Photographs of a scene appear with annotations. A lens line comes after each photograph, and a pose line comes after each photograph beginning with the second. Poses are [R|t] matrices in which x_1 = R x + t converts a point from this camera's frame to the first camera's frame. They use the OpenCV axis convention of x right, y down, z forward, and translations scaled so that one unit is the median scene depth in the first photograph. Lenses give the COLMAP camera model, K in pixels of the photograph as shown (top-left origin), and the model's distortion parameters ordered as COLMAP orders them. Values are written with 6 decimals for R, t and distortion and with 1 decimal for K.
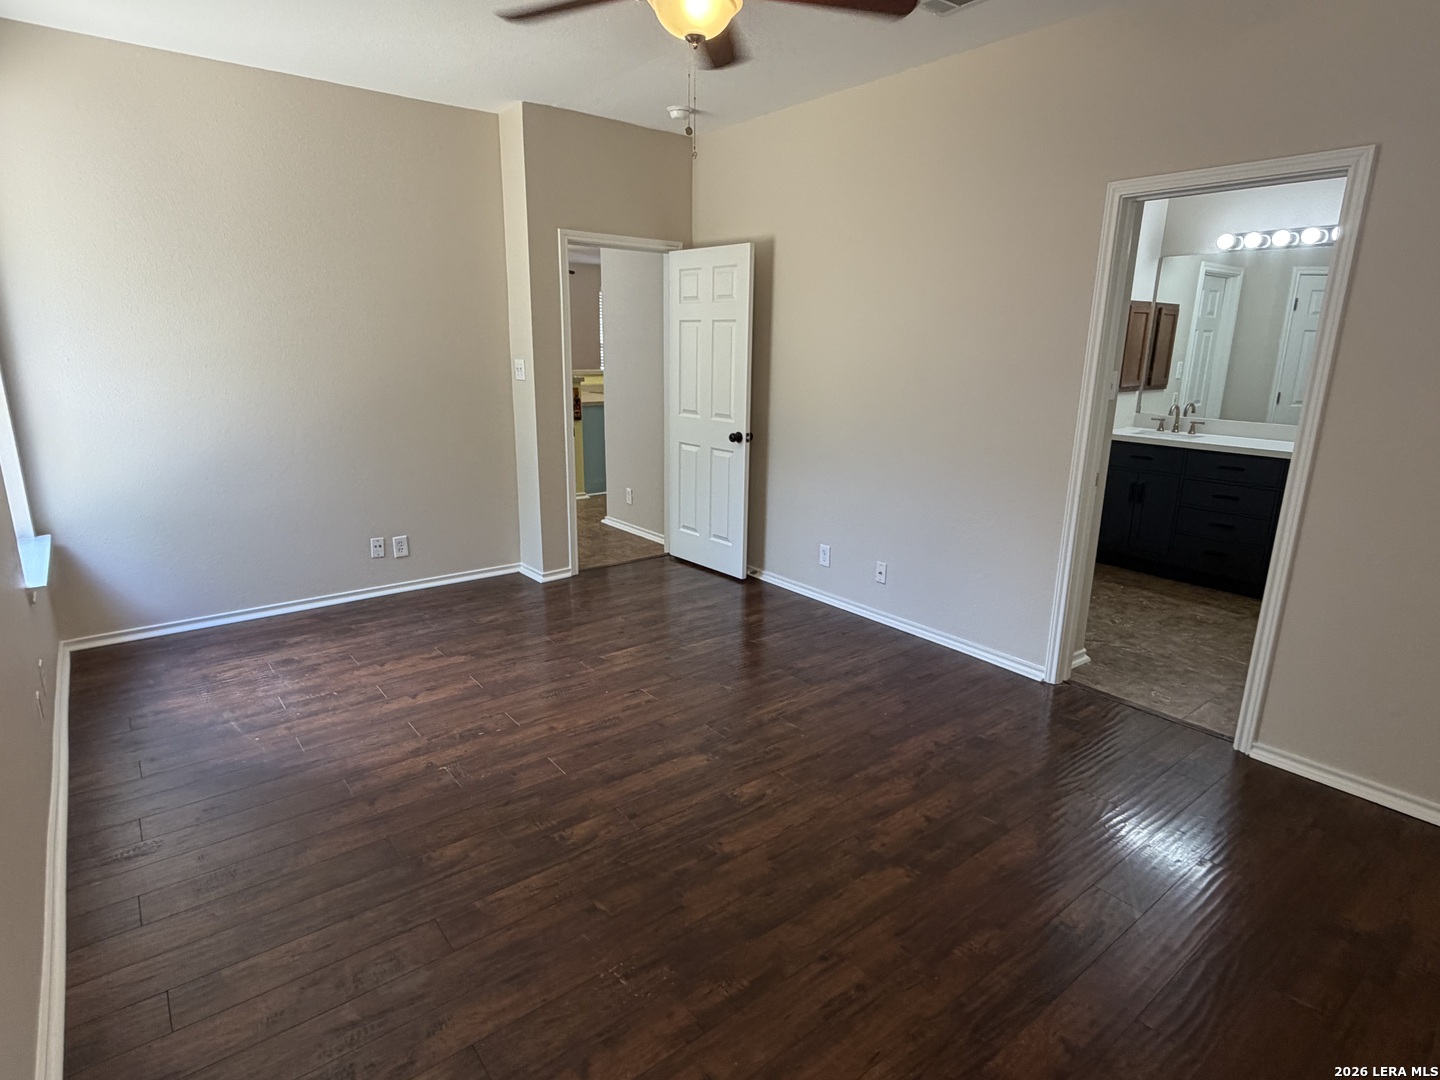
lens RADIAL K [[782.0, 0, 689.1], [0, 782.0, 543.7], [0, 0, 1]] dist [-0.005395, 0.002343]
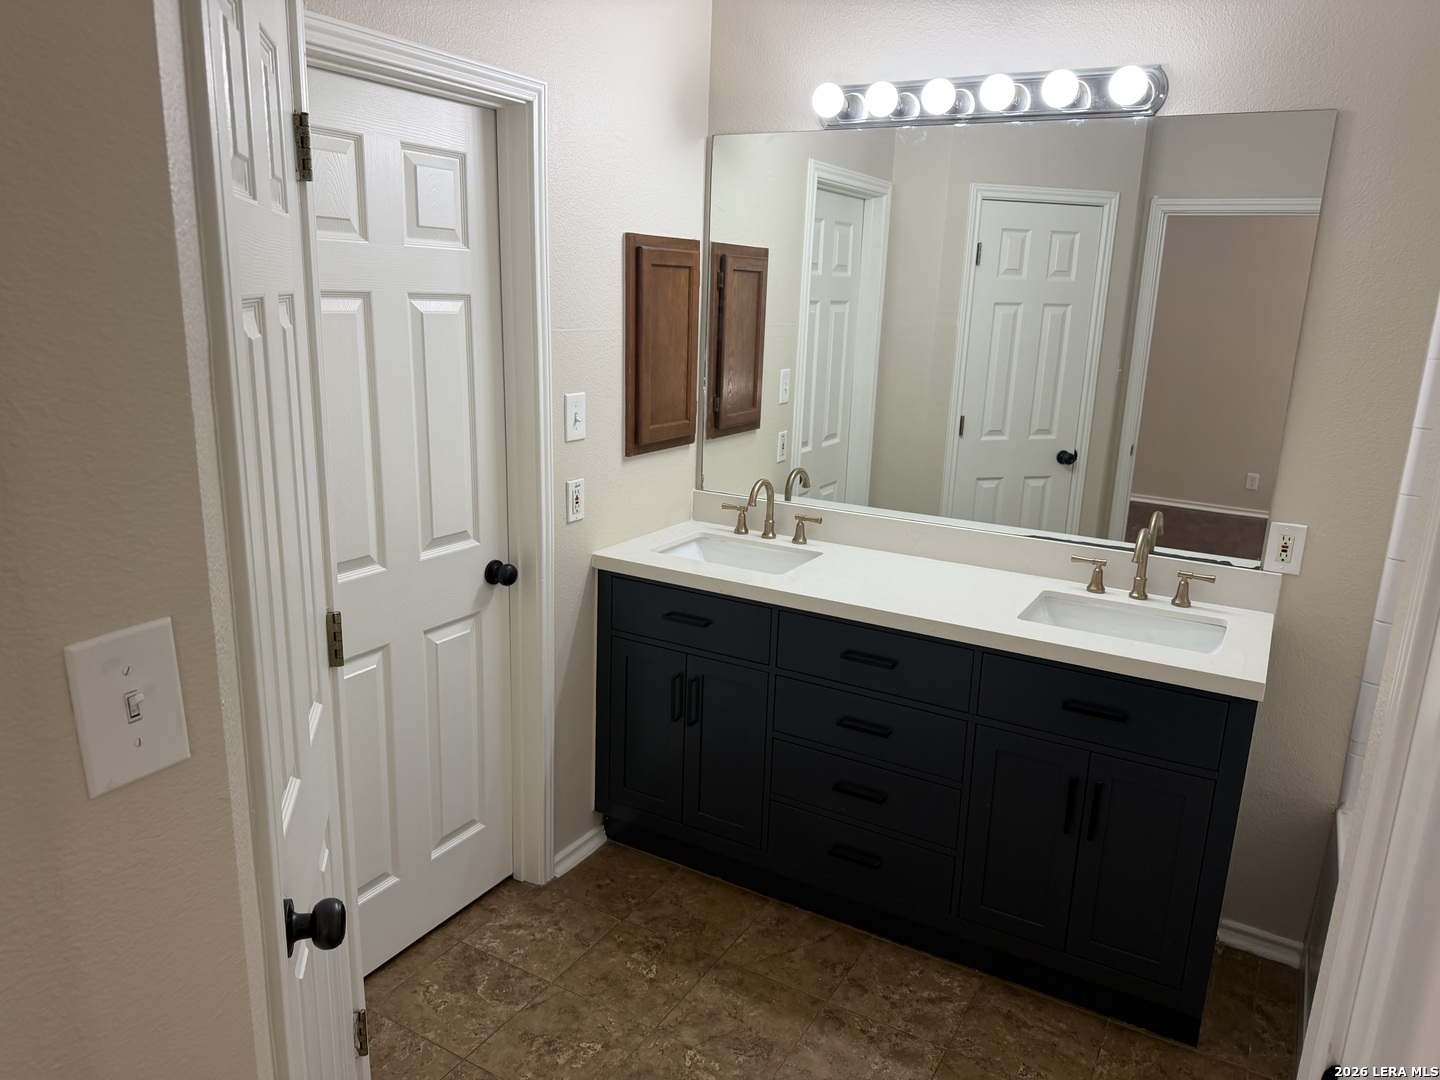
lens RADIAL K [[1006.9, 0, 718.1], [0, 1006.9, 542.5], [0, 0, 1]] dist [0.083807, 0.000448]
pose [[0.922252, -0.072634, 0.379705, 0.369849], [0.072160, 0.997273, 0.015503, -0.148103], [-0.379795, 0.013102, 0.924978, 0.469343]]
